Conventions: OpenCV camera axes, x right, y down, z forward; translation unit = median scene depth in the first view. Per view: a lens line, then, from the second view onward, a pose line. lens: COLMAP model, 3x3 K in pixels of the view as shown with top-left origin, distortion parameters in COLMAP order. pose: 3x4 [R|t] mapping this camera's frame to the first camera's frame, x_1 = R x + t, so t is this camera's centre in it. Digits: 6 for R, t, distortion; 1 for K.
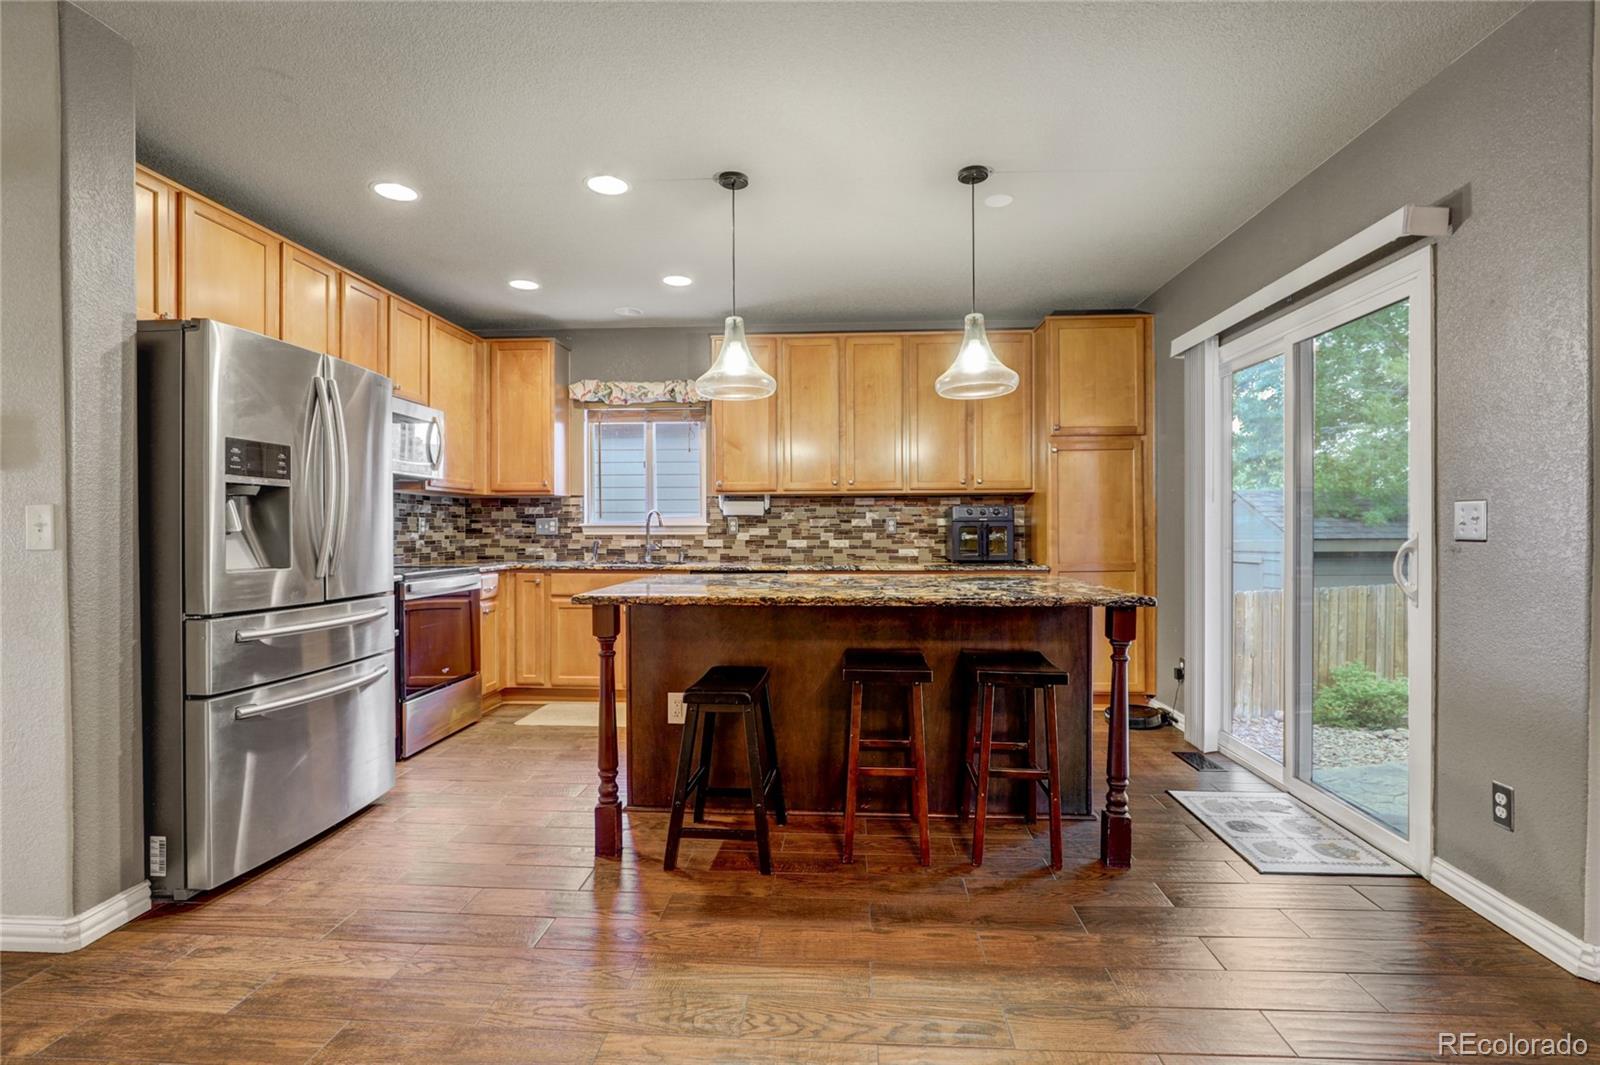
lens RADIAL K [[733.6, 0, 800.0], [0, 733.6, 532.5], [0, 0, 1]] dist [-0.010327, 0.000917]
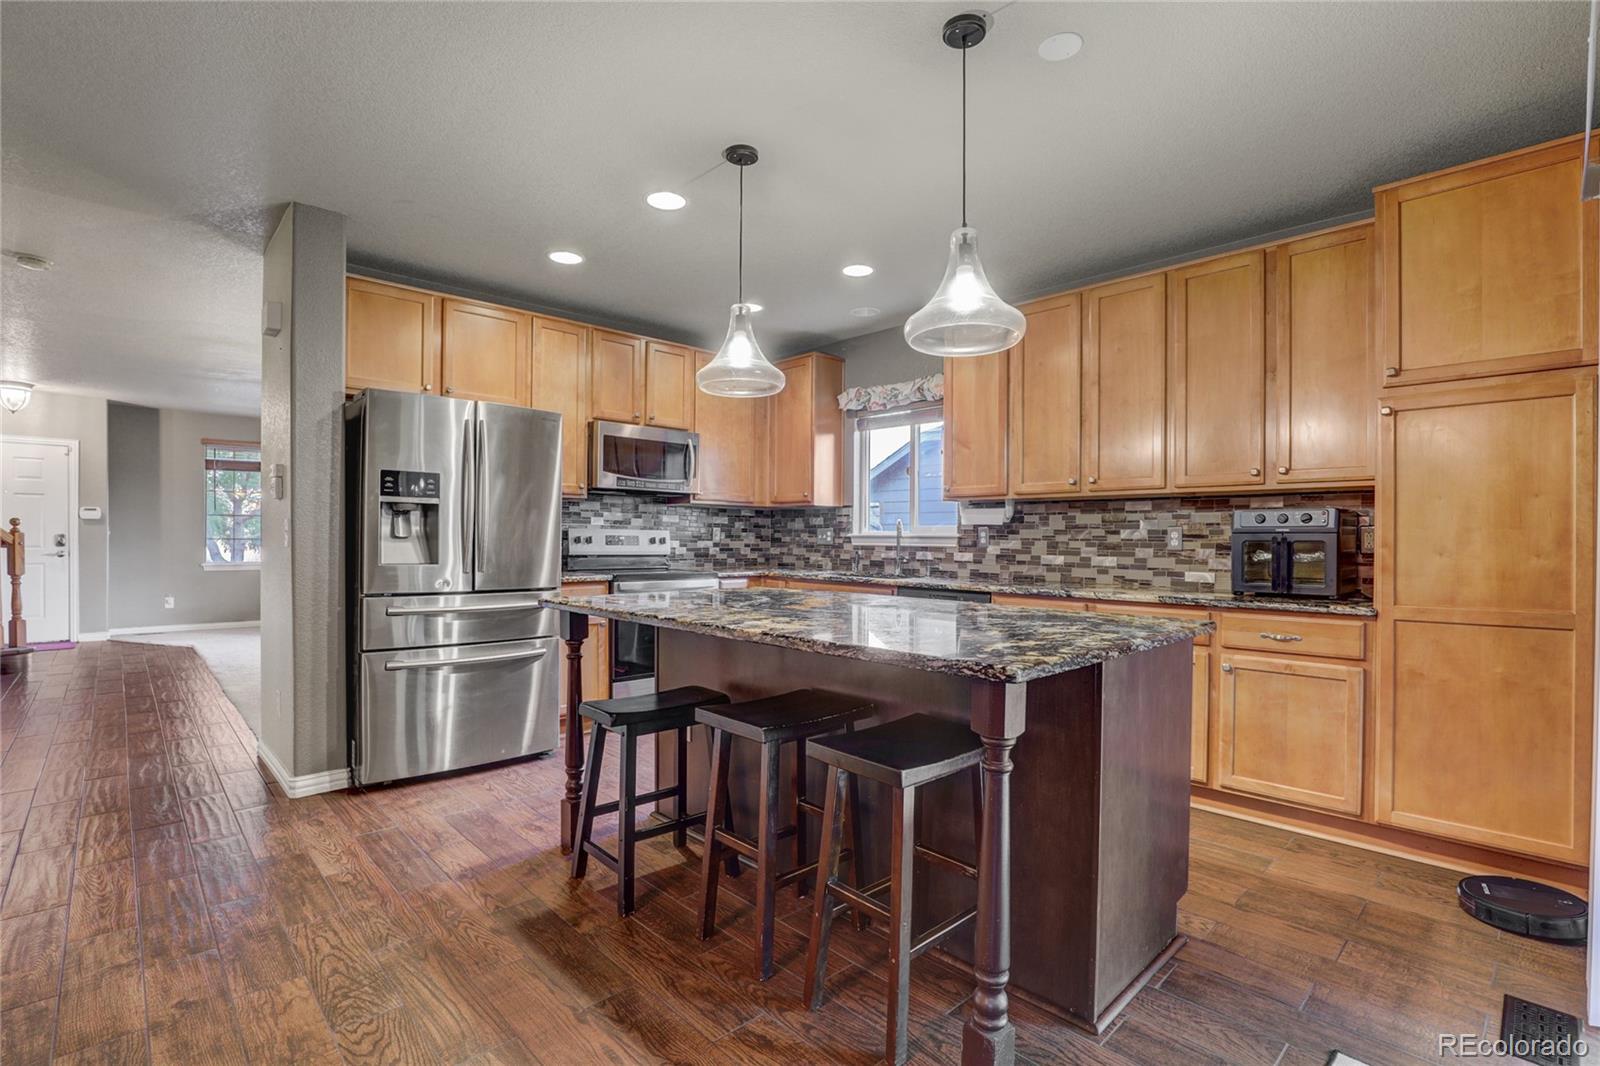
lens RADIAL K [[740.6, 0, 796.2], [0, 740.6, 547.5], [0, 0, 1]] dist [-0.026239, 0.000188]
pose [[0.734460, 0.017309, -0.678432, 0.340526], [-0.014667, 0.999846, 0.009630, -0.002234], [0.678494, 0.002878, 0.734600, 0.220189]]
